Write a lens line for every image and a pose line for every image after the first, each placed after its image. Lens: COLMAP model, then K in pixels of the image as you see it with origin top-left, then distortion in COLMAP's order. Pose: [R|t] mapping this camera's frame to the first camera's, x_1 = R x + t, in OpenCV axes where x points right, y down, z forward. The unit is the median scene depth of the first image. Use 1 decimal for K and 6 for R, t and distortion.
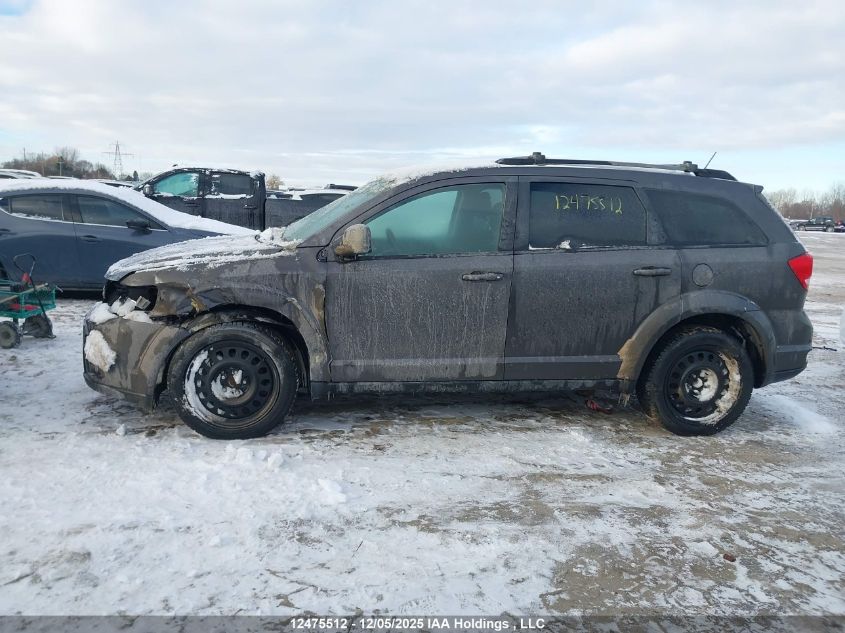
lens RADIAL K [[656.9, 0, 427.0], [0, 656.9, 317.5], [0, 0, 1]] dist [0.068175, -0.075646]
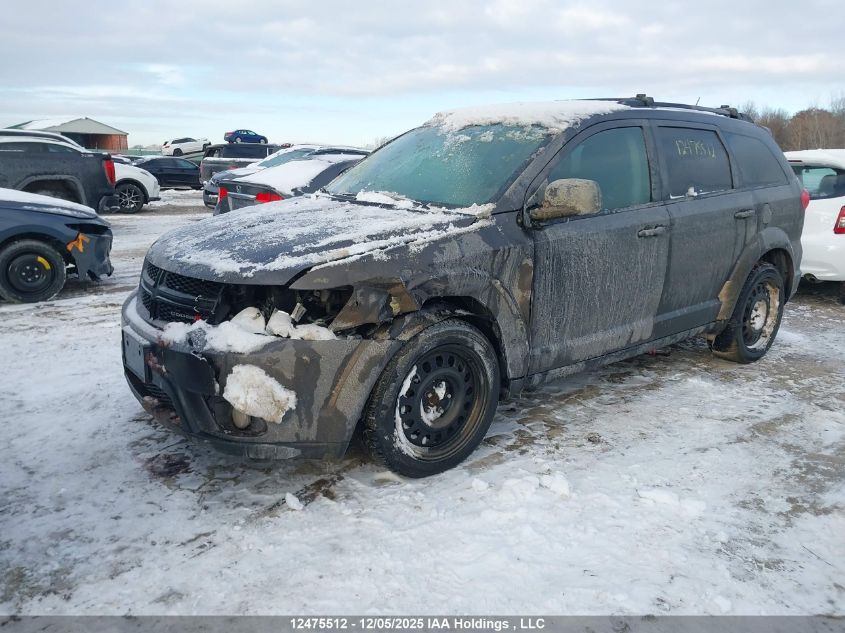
lens RADIAL K [[656.9, 0, 415.9], [0, 656.9, 317.6], [0, 0, 1]] dist [0.068175, -0.075646]
pose [[0.862829, -0.145071, 0.484231, -0.665472], [0.107200, 0.988659, 0.105178, -0.076909], [-0.493998, -0.038841, 0.868595, 0.360501]]
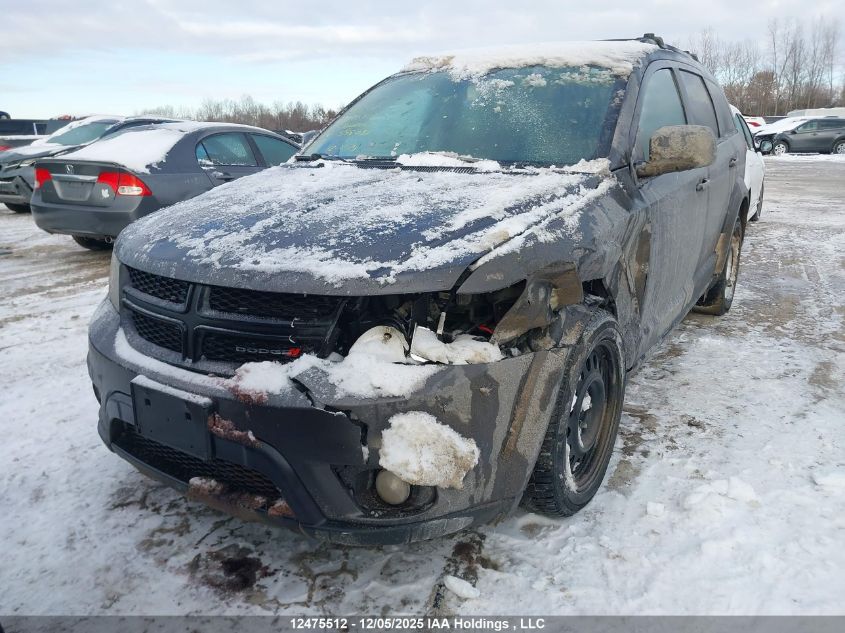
lens RADIAL K [[656.9, 0, 415.2], [0, 656.9, 316.8], [0, 0, 1]] dist [0.068175, -0.075646]
pose [[0.654321, -0.257933, 0.710869, -0.793248], [0.176560, 0.966160, 0.188048, -0.123744], [-0.735317, 0.002467, 0.677719, 0.706629]]
